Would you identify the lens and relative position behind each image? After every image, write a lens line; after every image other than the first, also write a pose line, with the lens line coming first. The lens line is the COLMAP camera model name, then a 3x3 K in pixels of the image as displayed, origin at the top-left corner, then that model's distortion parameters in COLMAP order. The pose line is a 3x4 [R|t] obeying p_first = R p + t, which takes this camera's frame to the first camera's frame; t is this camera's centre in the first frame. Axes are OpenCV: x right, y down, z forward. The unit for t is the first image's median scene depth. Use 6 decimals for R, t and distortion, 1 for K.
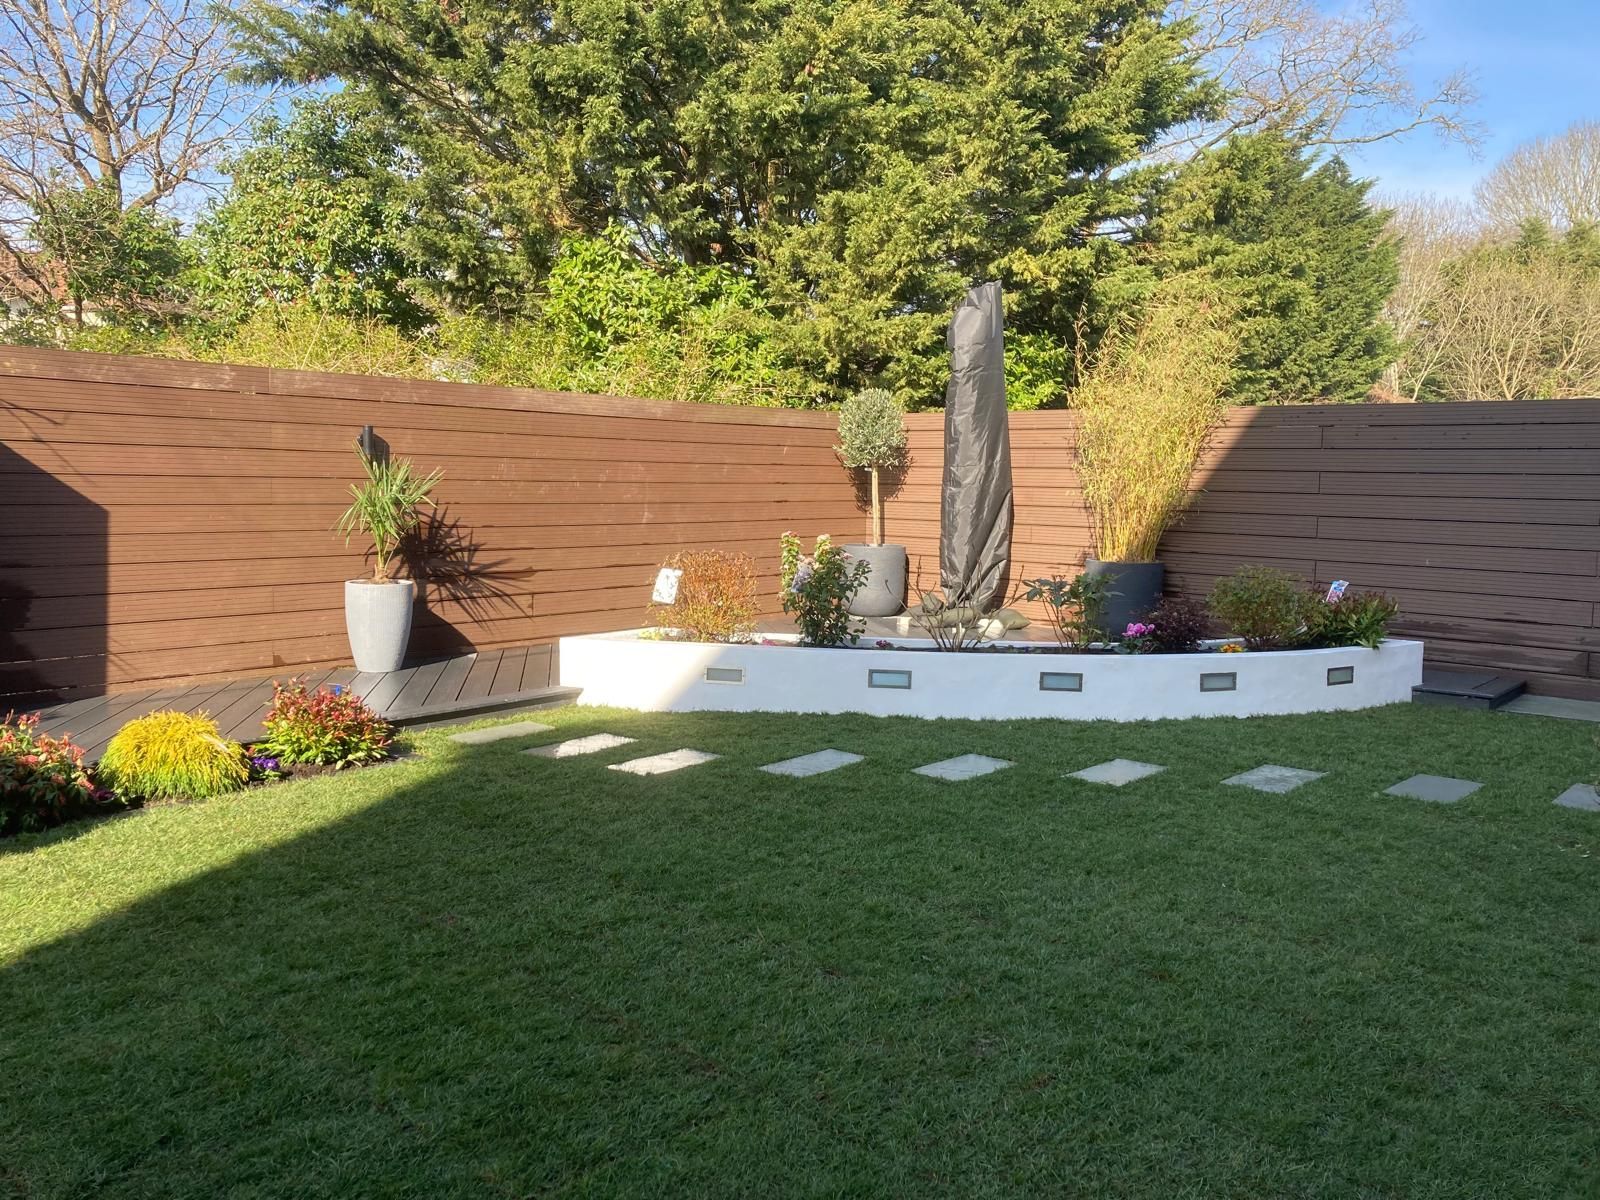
lens RADIAL K [[1298.7, 0, 790.6], [0, 1298.7, 574.6], [0, 0, 1]] dist [0.047415, -0.041138]
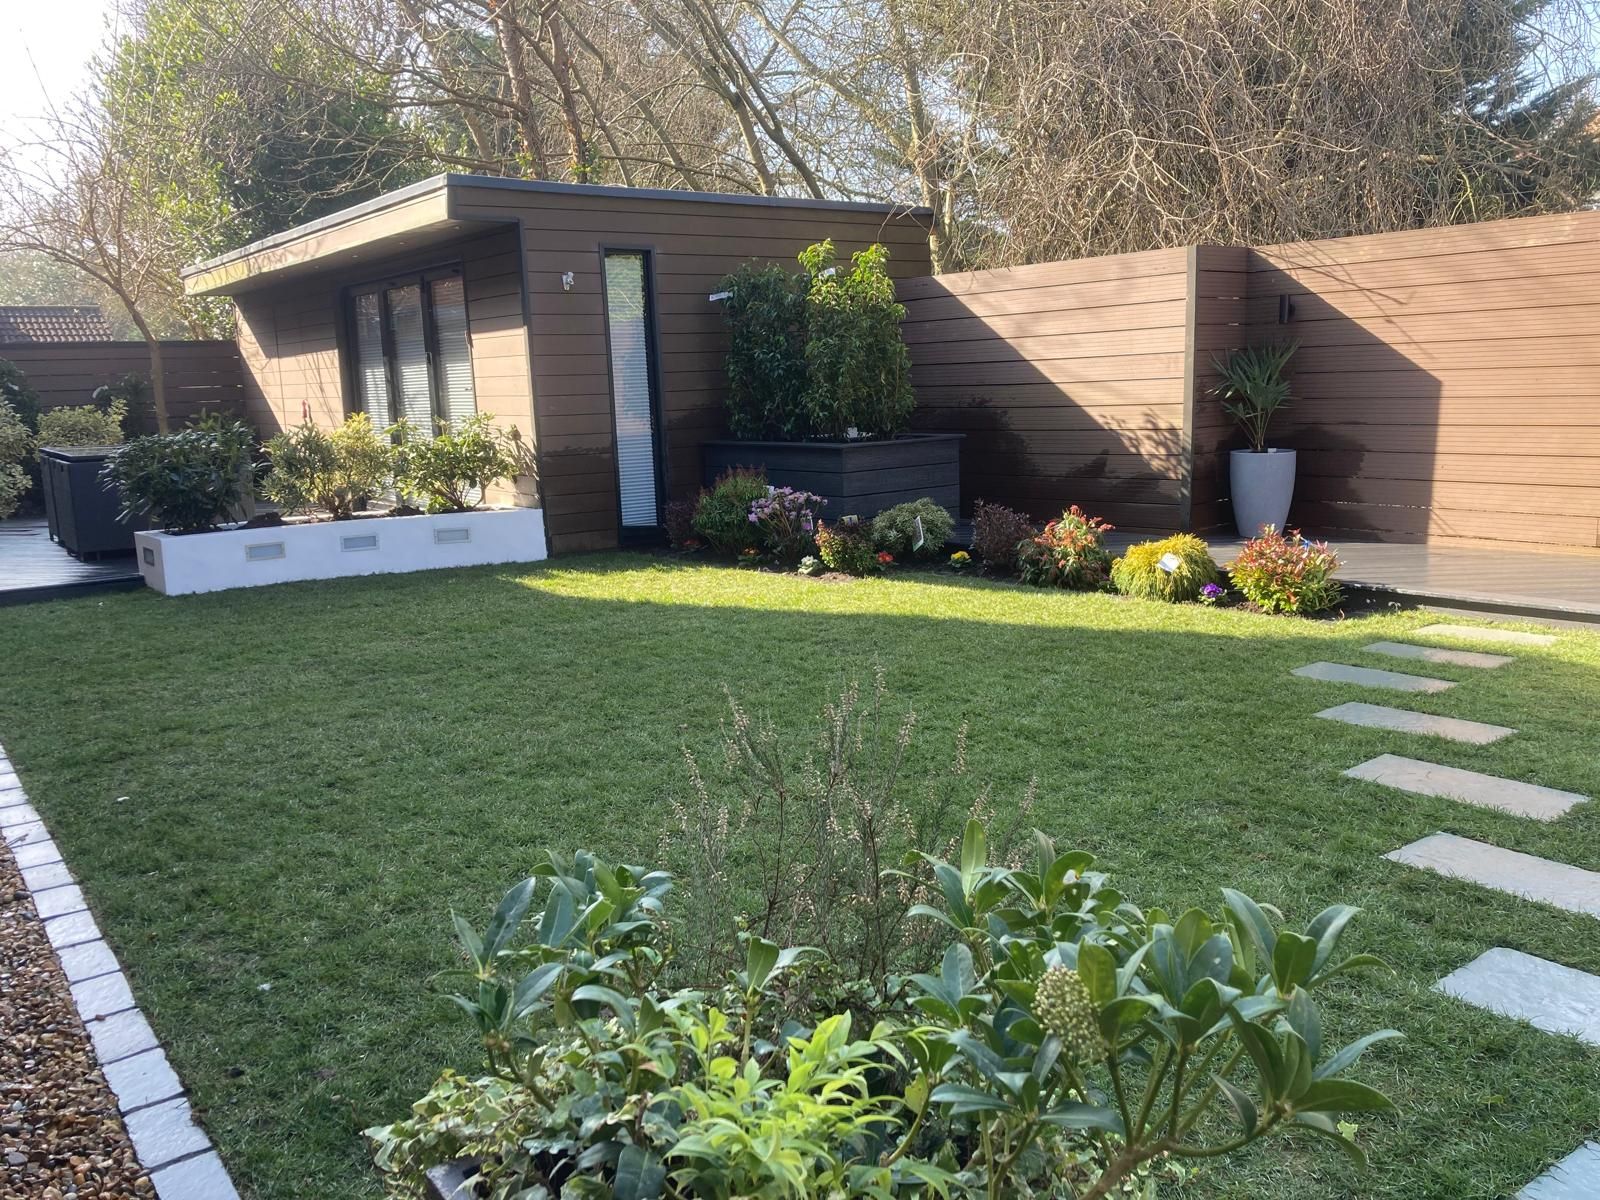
lens RADIAL K [[1298.7, 0, 807.3], [0, 1298.7, 610.6], [0, 0, 1]] dist [0.047415, -0.041138]
pose [[-0.196717, 0.157935, -0.967656, 0.521300], [-0.047660, 0.984234, 0.170330, -0.013669], [0.979301, 0.079626, -0.186088, 0.552515]]
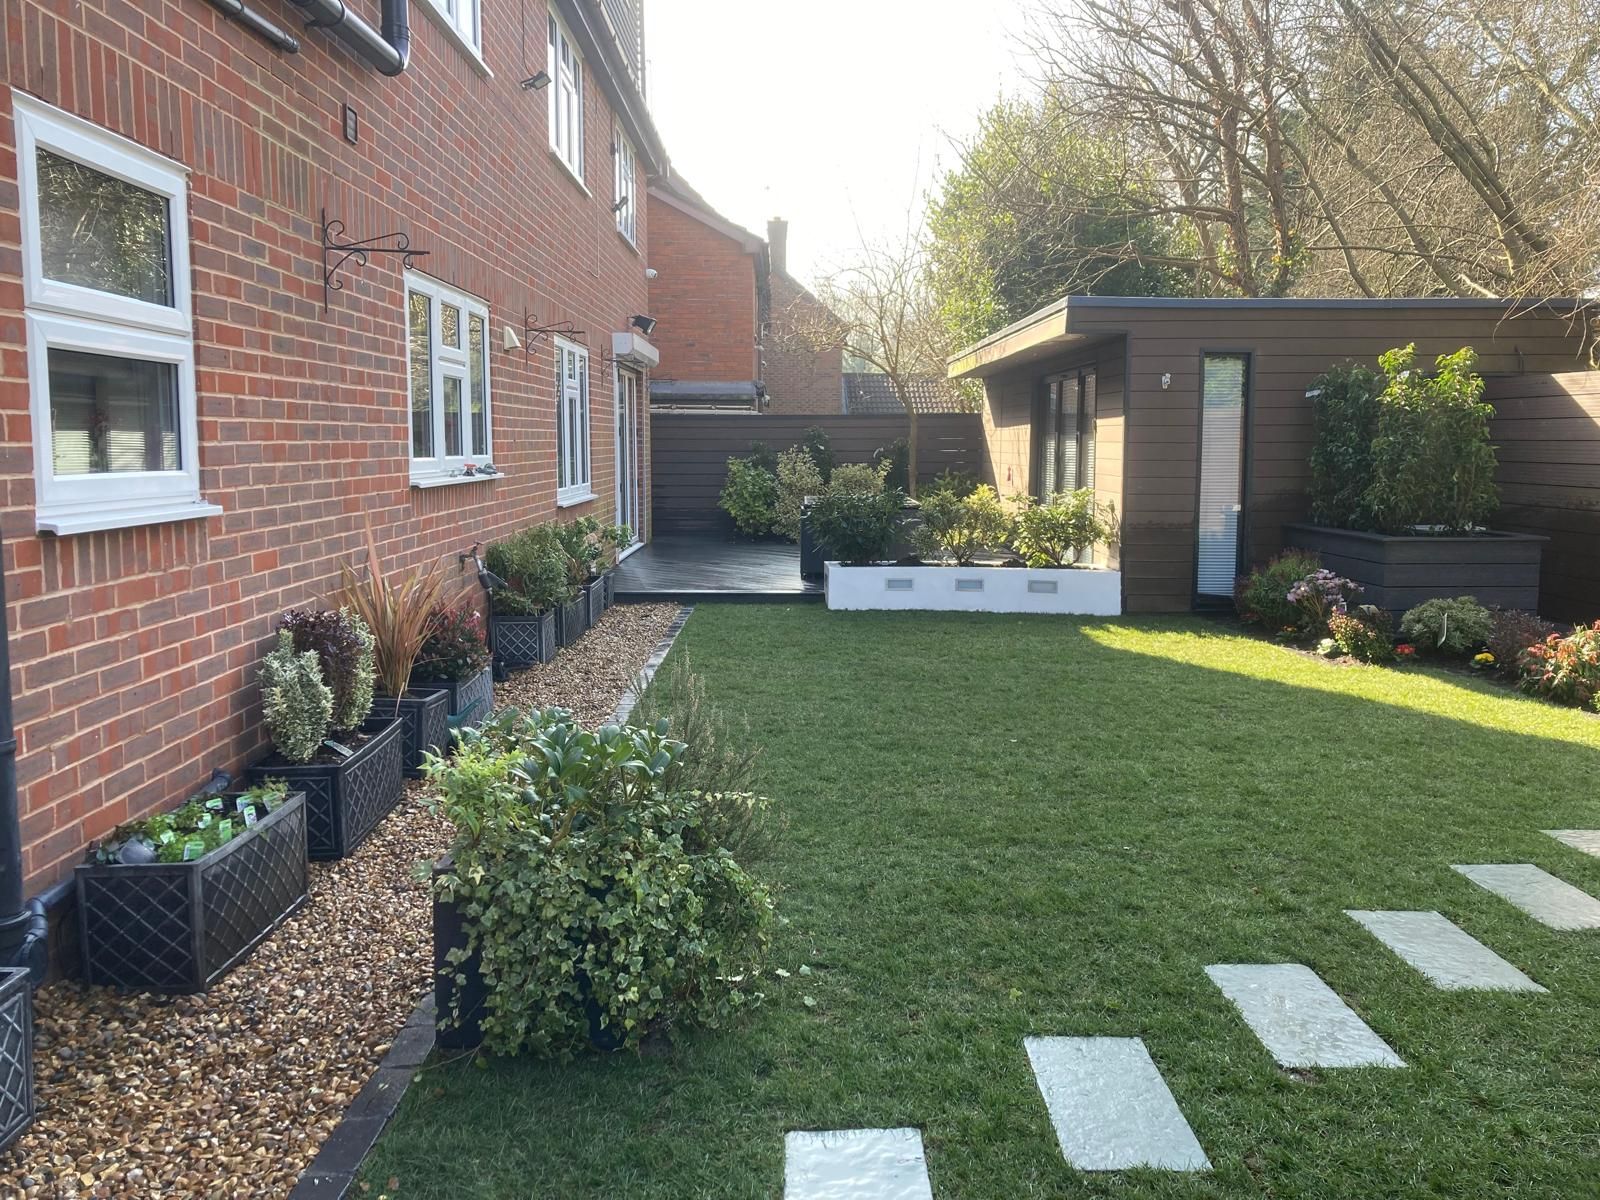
lens RADIAL K [[1298.7, 0, 800.4], [0, 1298.7, 590.8], [0, 0, 1]] dist [0.047415, -0.041138]
pose [[-0.738236, 0.052933, -0.672463, 0.586298], [-0.071817, 0.985082, 0.156382, -0.057729], [0.670709, 0.163742, -0.723421, 0.824804]]
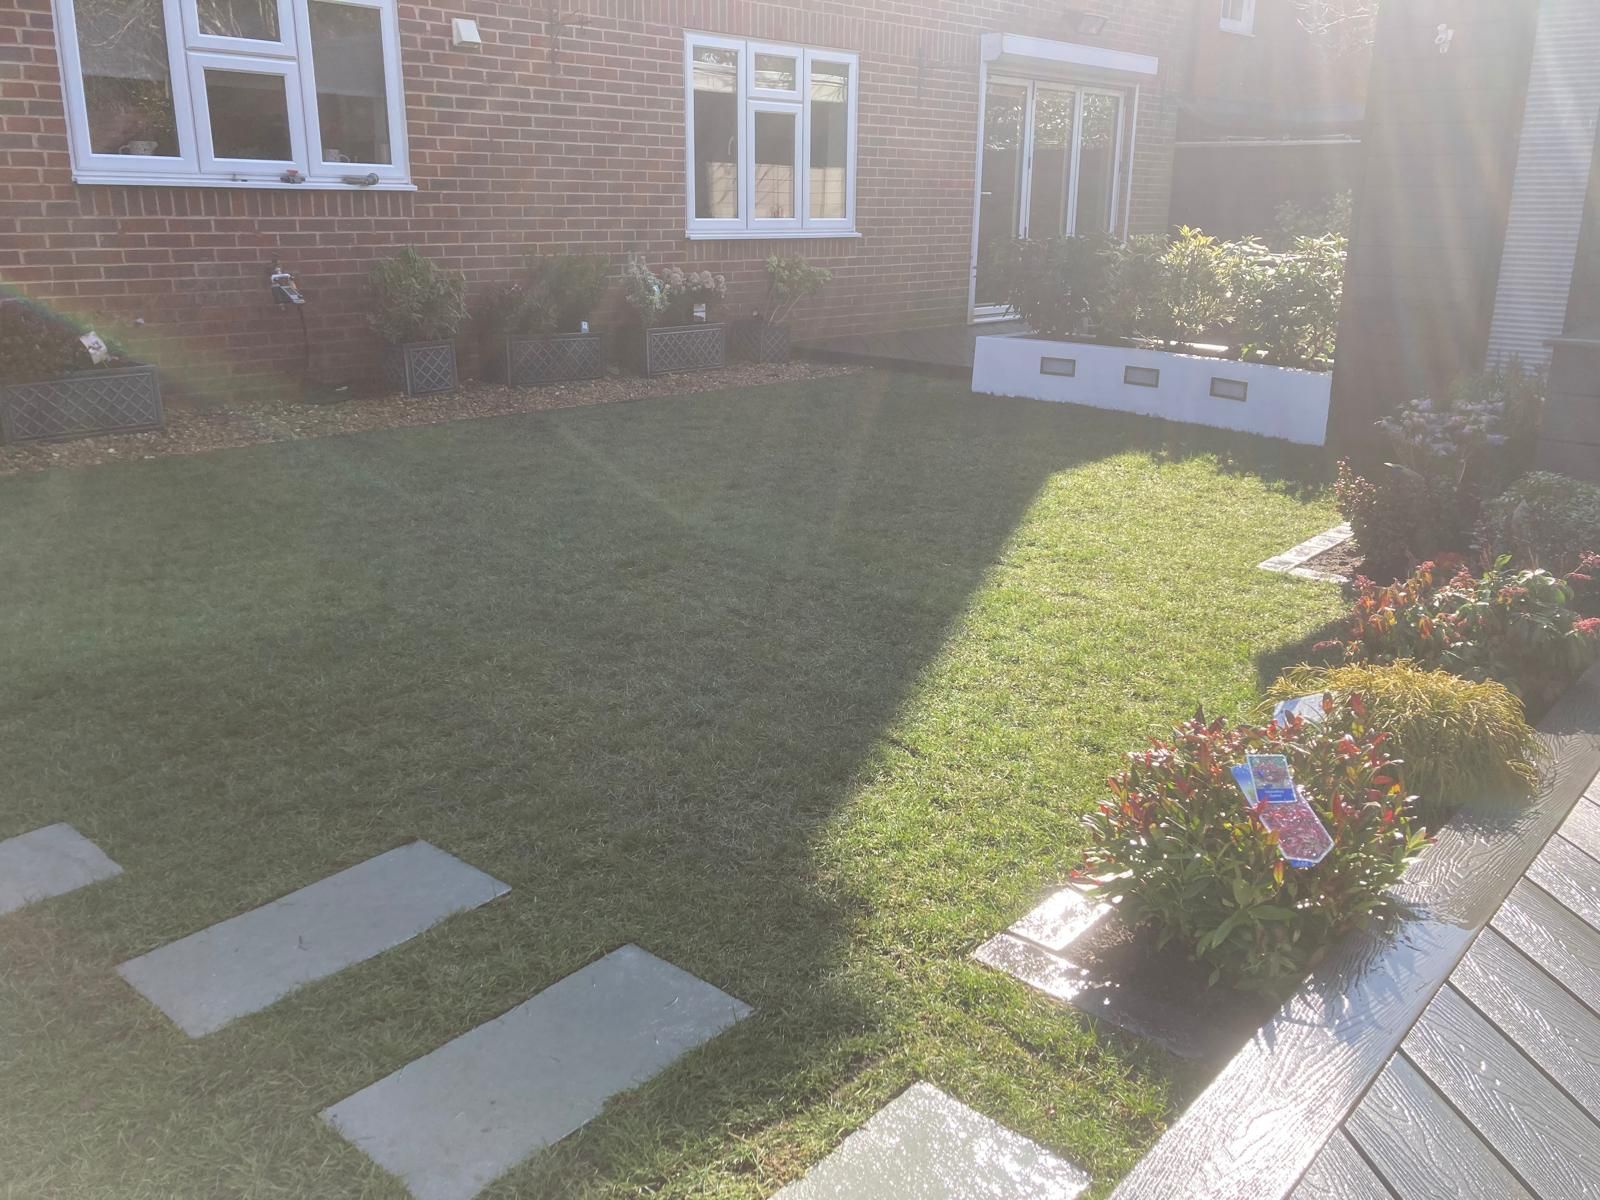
lens RADIAL K [[1298.7, 0, 808.5], [0, 1298.7, 589.3], [0, 0, 1]] dist [0.047415, -0.041138]
pose [[-0.998895, -0.042842, 0.019307, -0.164959], [-0.033004, 0.932081, 0.360745, -0.052487], [-0.033451, 0.359709, -0.932465, 0.893221]]
